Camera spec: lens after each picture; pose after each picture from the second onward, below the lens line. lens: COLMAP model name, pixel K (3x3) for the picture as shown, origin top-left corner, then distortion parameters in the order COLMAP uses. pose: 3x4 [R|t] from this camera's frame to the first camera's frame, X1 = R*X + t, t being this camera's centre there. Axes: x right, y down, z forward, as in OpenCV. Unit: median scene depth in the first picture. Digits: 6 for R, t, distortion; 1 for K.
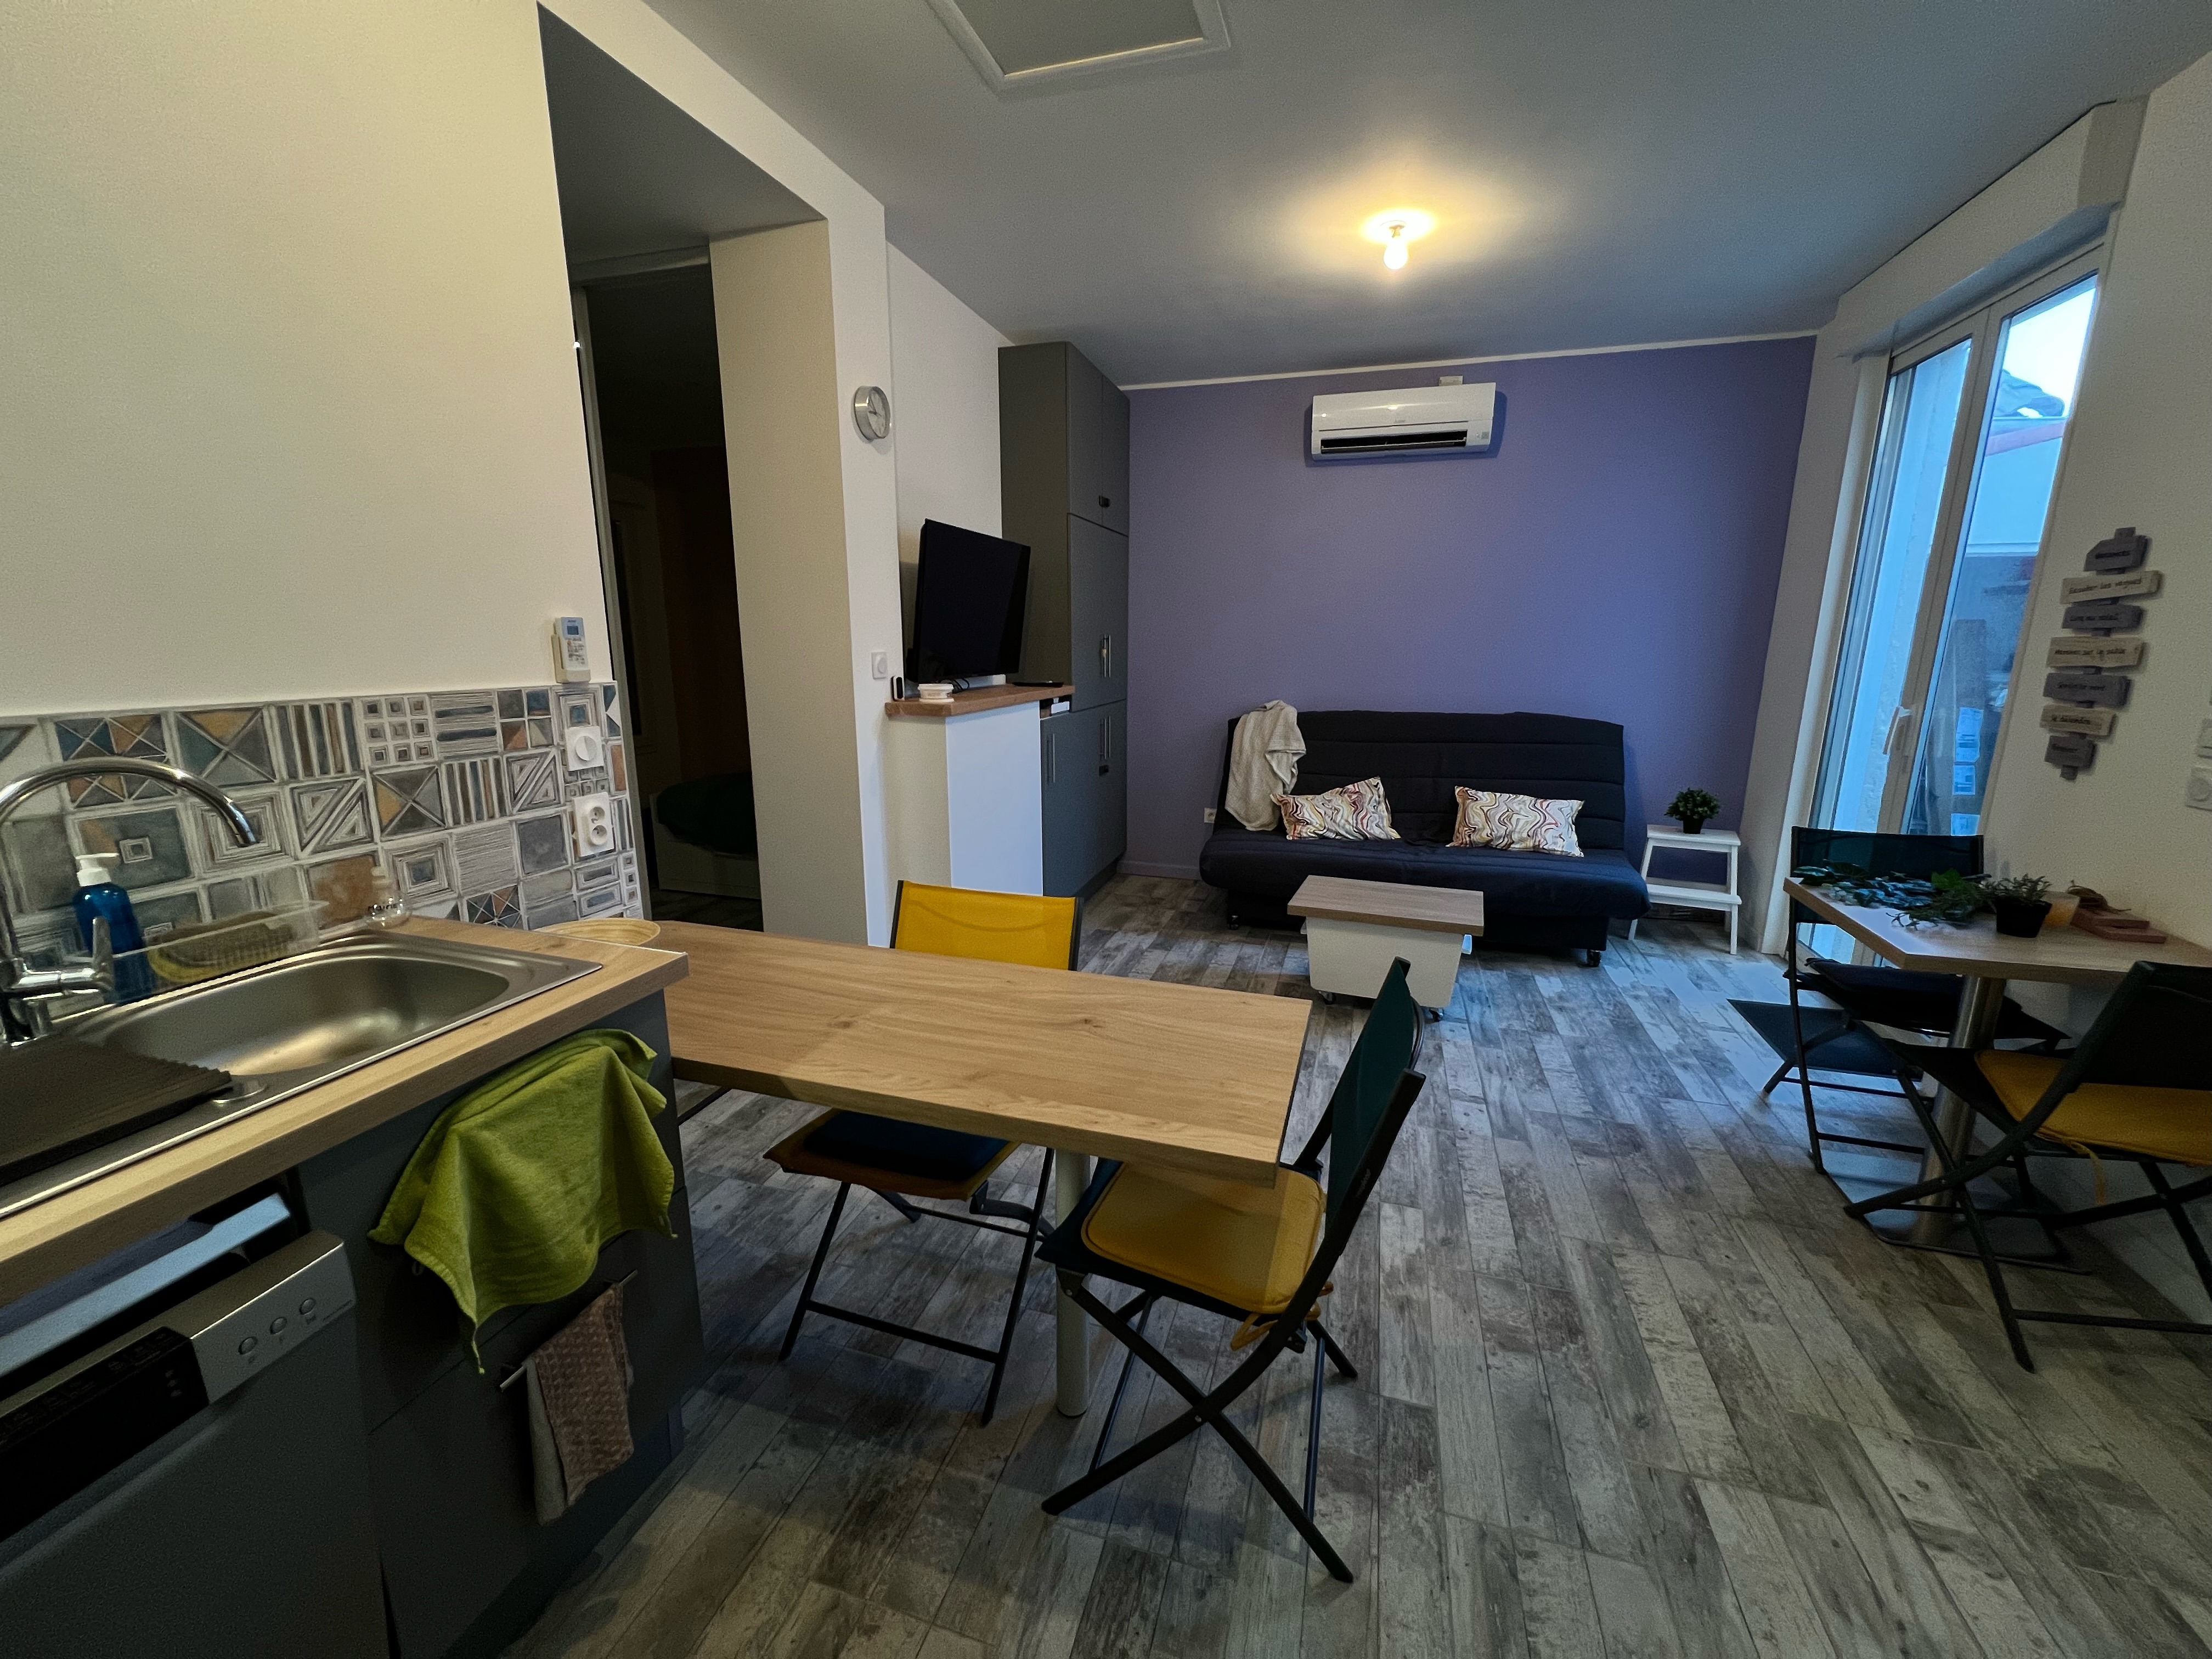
lens RADIAL K [[878.5, 0, 1104.8], [0, 878.5, 827.8], [0, 0, 1]] dist [-0.002237, -0.000151]
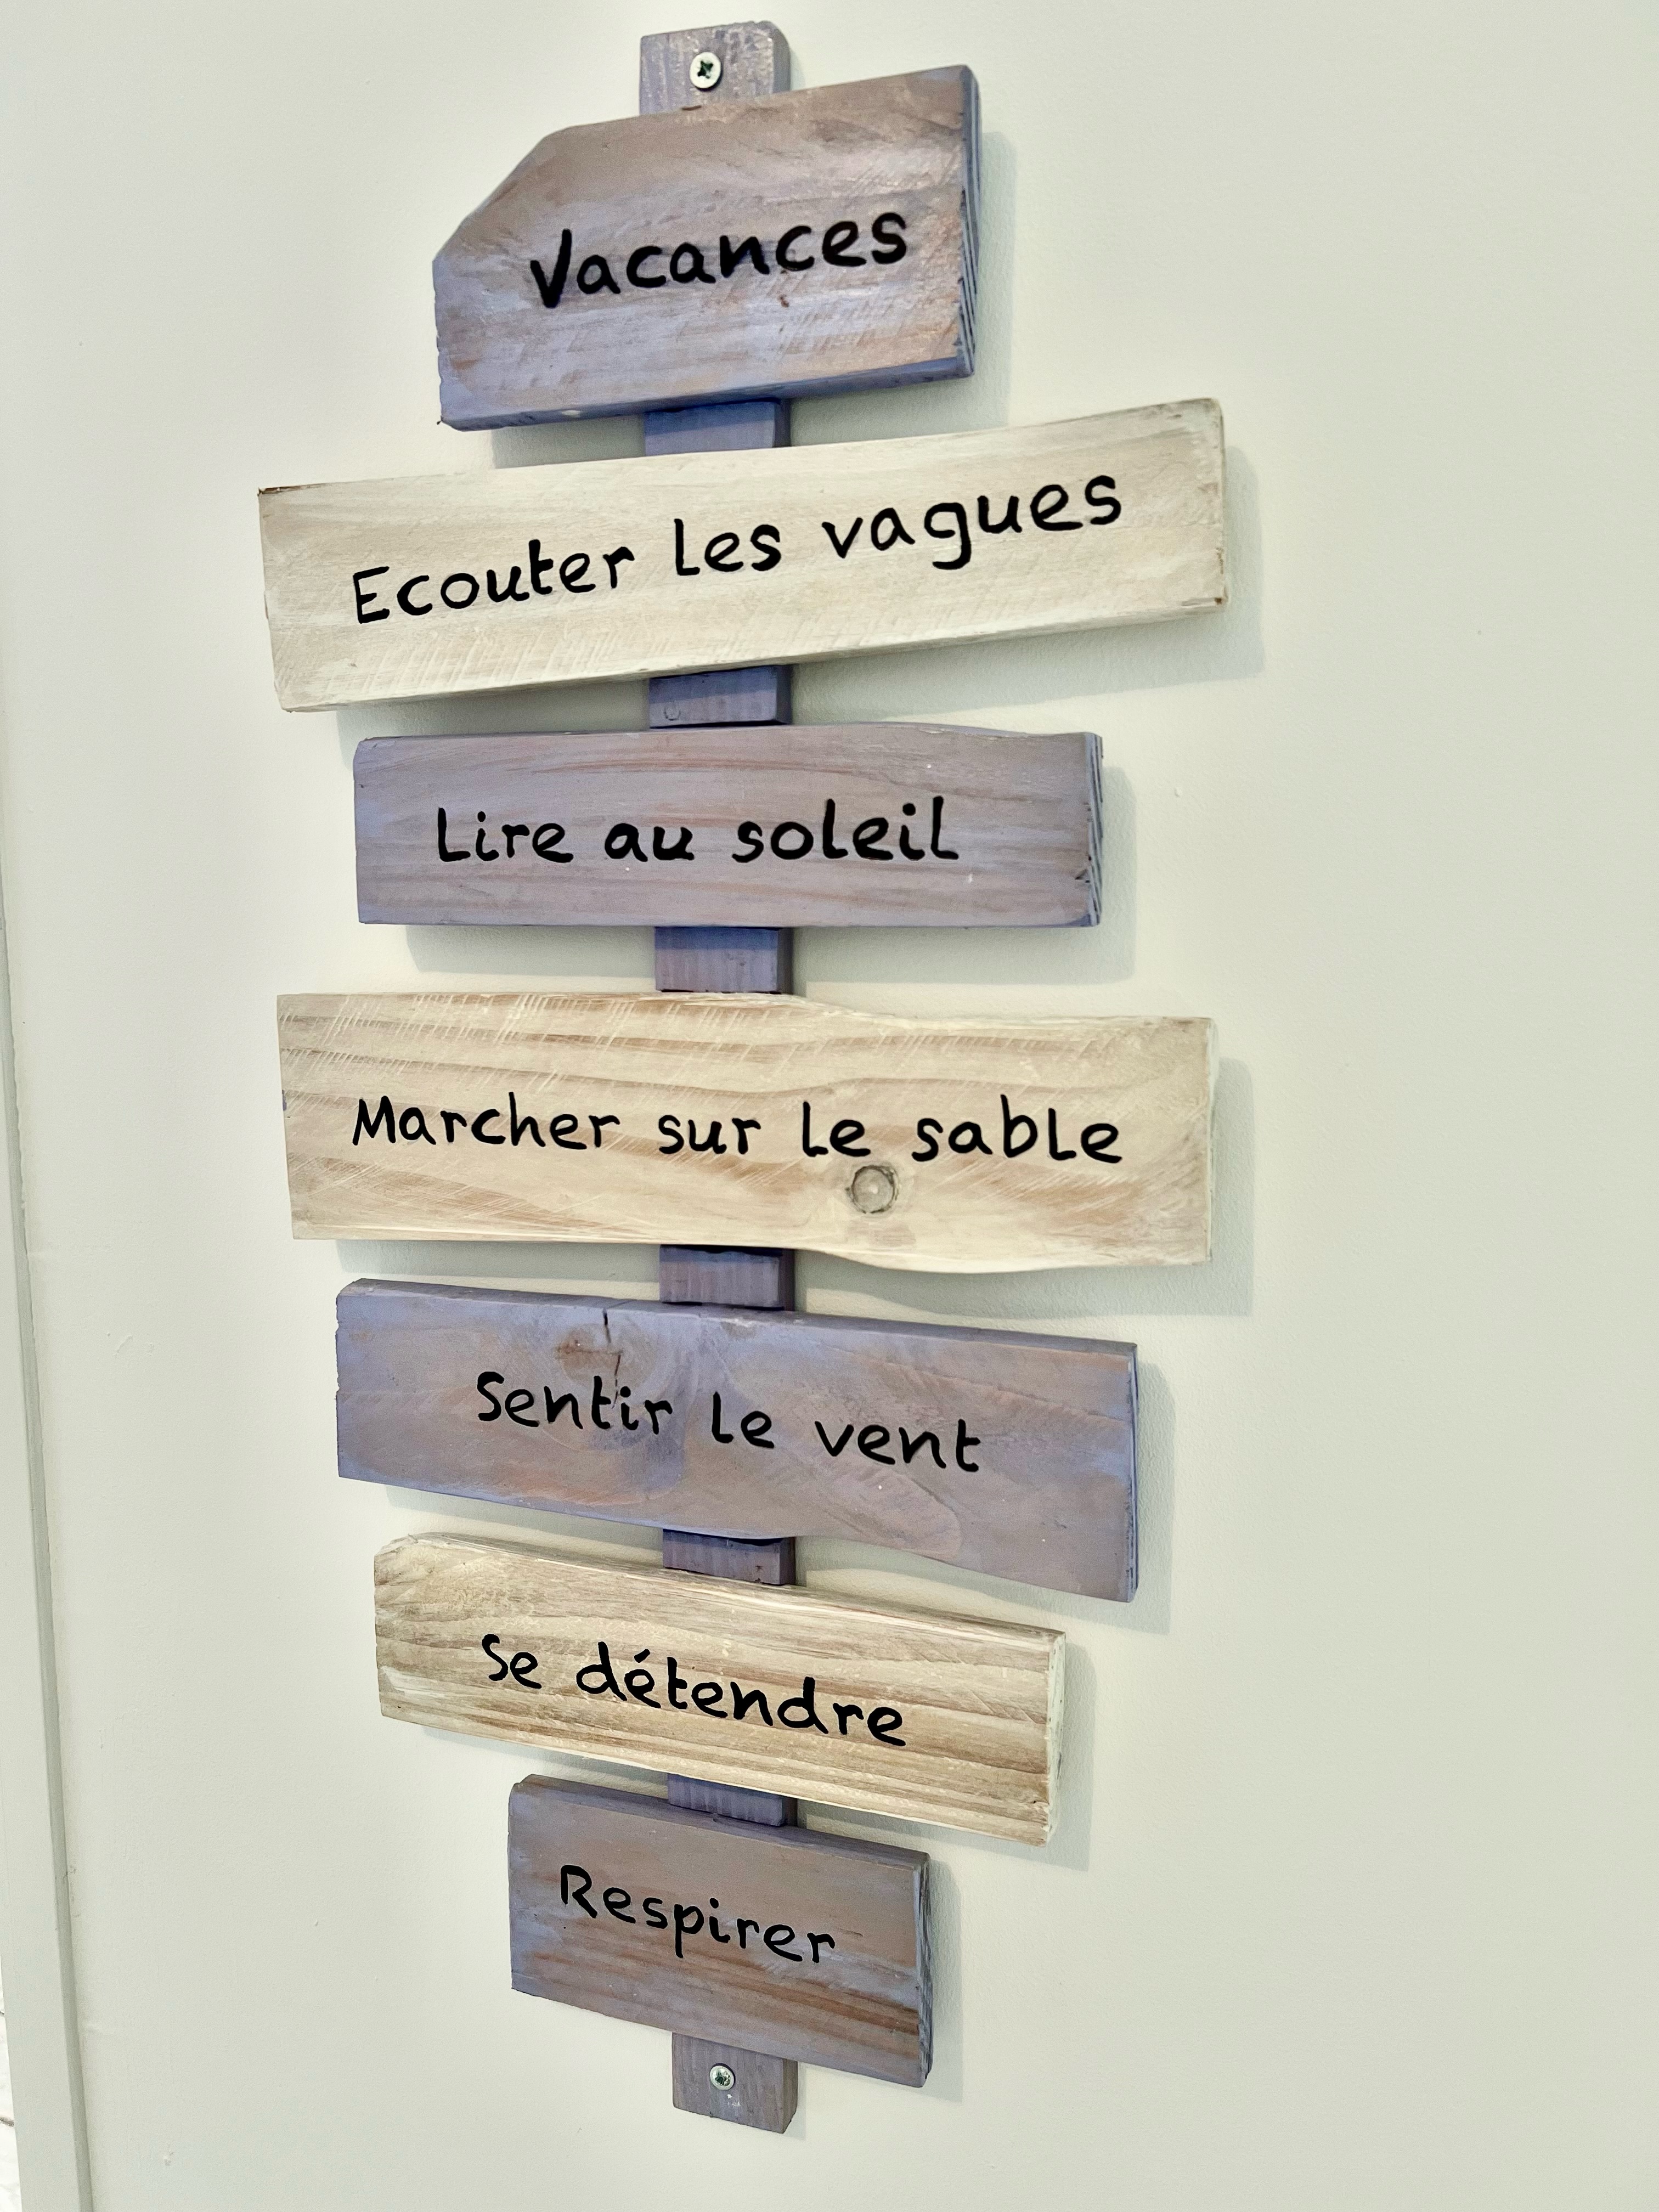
lens RADIAL K [[1636.8, 0, 831.0], [0, 1636.8, 1117.1], [0, 0, 1]] dist [0.034146, -0.053697]
pose [[0.048706, -0.151516, 0.987254, 0.788155], [0.211273, 0.967625, 0.138080, -0.196684], [-0.976213, 0.201855, 0.079140, 0.831374]]
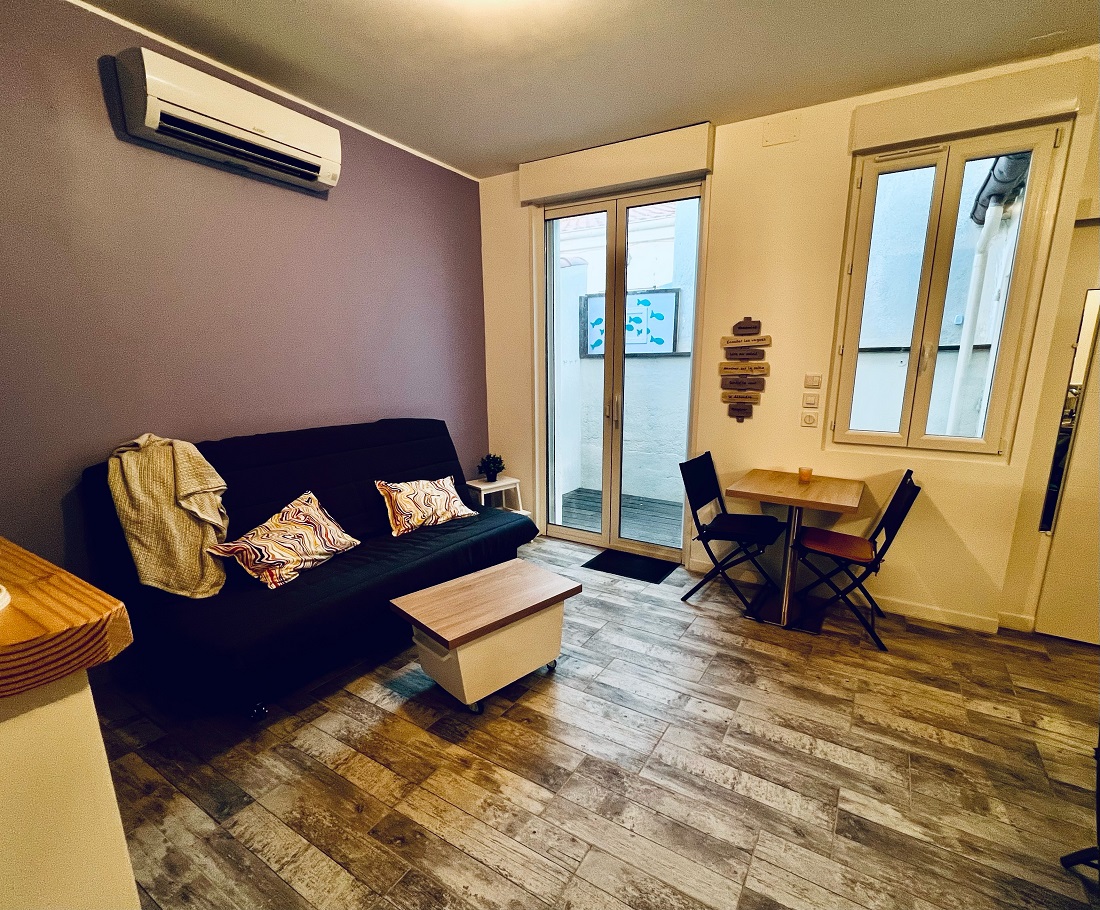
lens RADIAL K [[517.4, 0, 577.7], [0, 517.4, 479.9], [0, 0, 1]] dist [-0.002045, 0.000303]
pose [[0.221545, -0.209013, 0.952487, -0.331920], [0.197341, 0.966159, 0.166112, -0.198346], [-0.954973, 0.151164, 0.255295, 0.961297]]
